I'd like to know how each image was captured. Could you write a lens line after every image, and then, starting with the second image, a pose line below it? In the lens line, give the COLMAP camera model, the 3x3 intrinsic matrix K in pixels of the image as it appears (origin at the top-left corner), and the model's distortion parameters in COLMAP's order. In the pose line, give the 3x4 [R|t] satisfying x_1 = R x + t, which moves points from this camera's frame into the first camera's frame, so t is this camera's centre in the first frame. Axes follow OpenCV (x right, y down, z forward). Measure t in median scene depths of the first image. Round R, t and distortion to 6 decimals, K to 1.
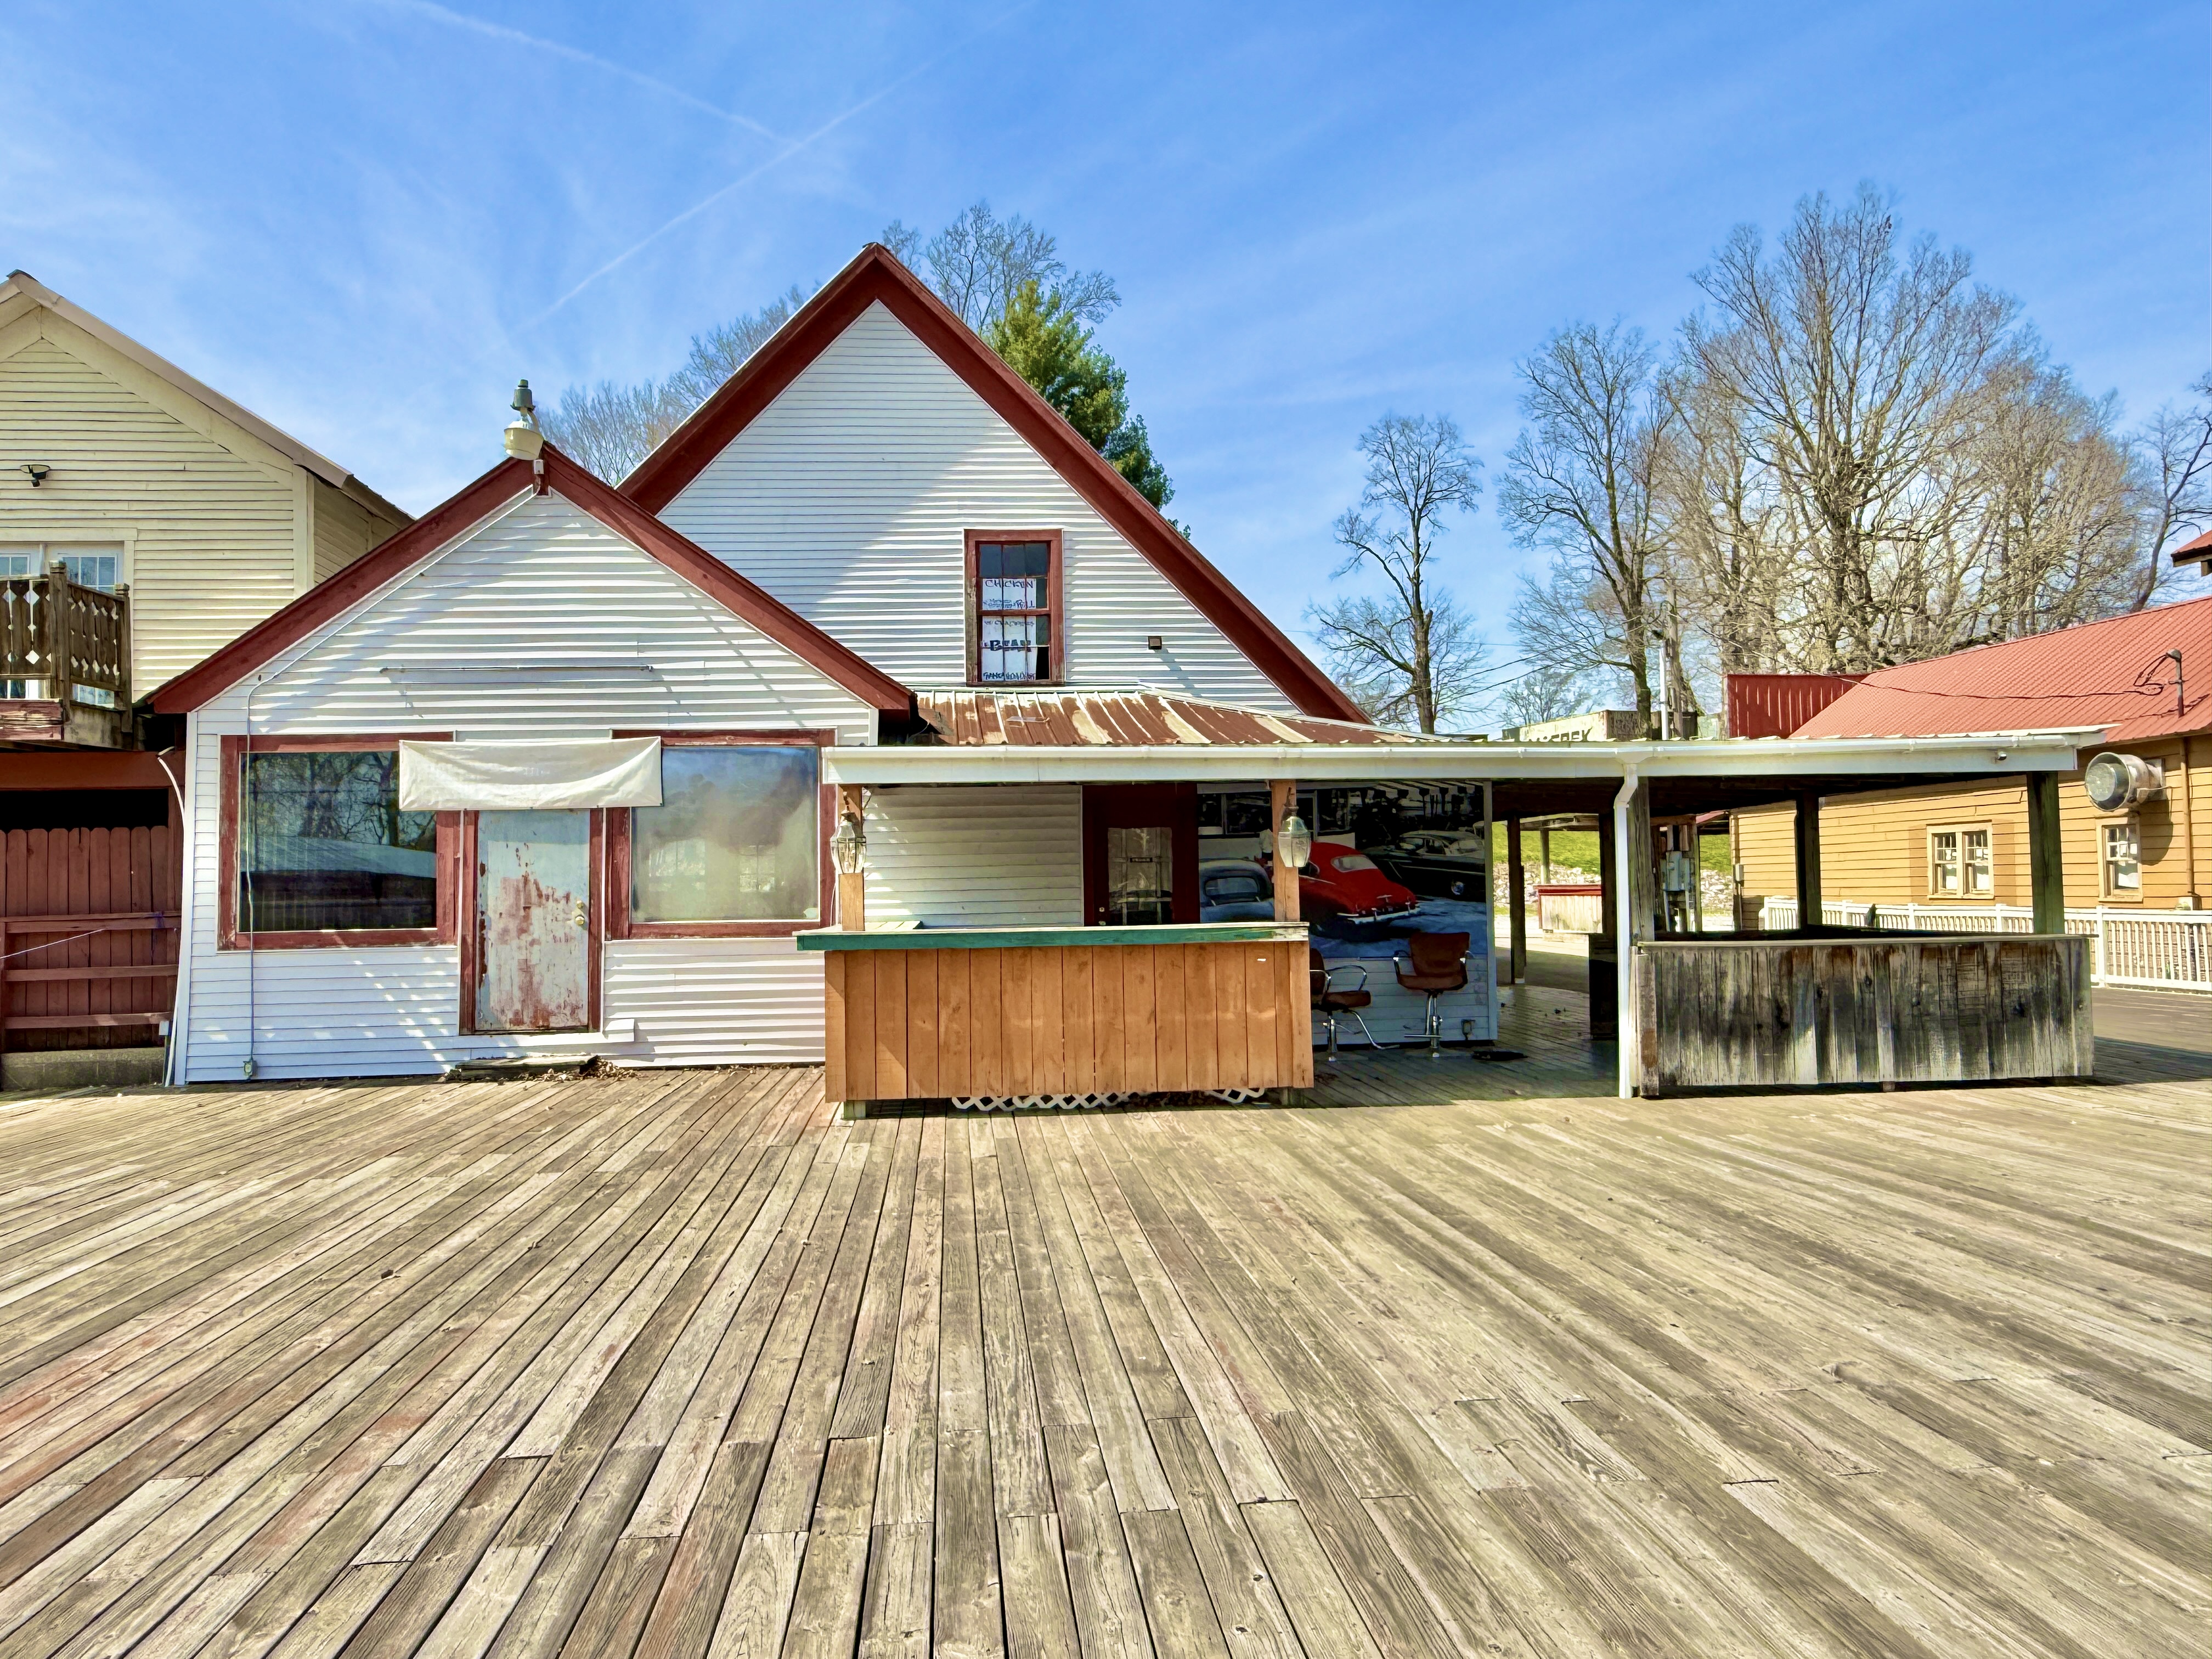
lens RADIAL K [[1533.3, 0, 1104.6], [0, 1533.3, 827.7], [0, 0, 1]] dist [-0.005245, 0.000466]
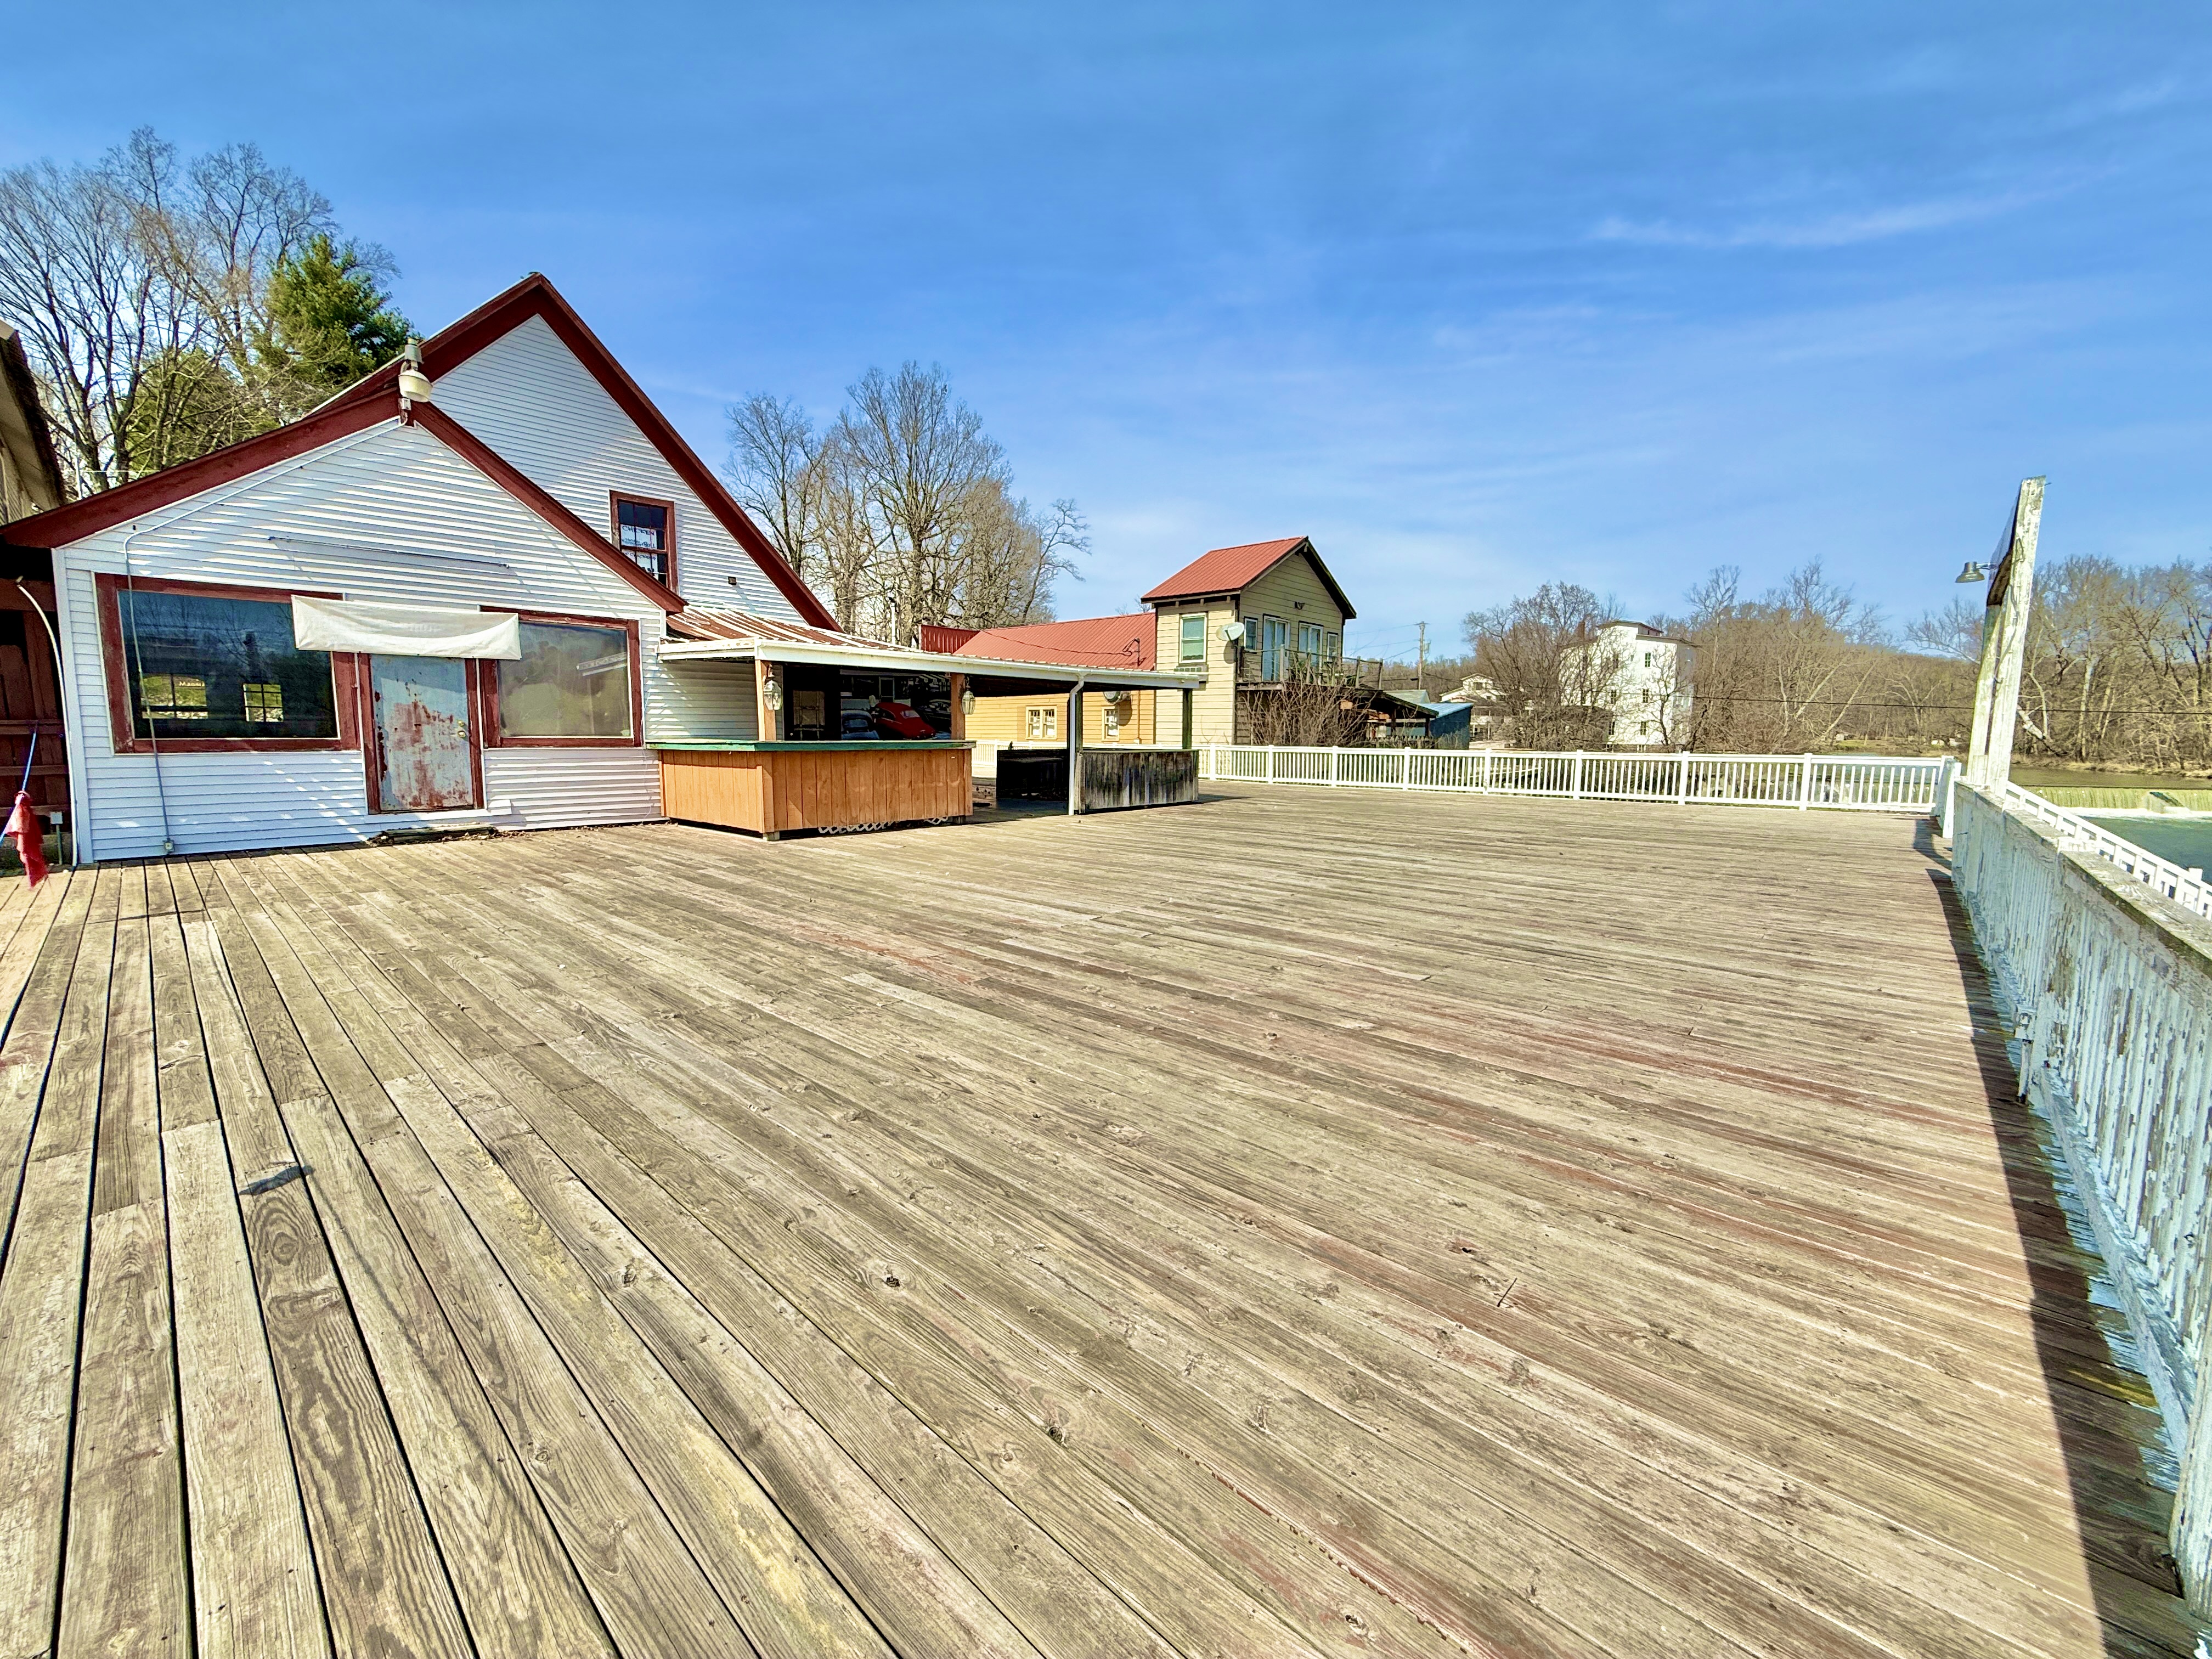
lens RADIAL K [[877.3, 0, 1101.1], [0, 877.3, 830.4], [0, 0, 1]] dist [0.001594, -0.000012]
pose [[0.745932, -0.052925, 0.663916, -0.452057], [-0.044639, 0.990623, 0.129123, 0.015201], [-0.664524, -0.125954, 0.736575, -0.047790]]
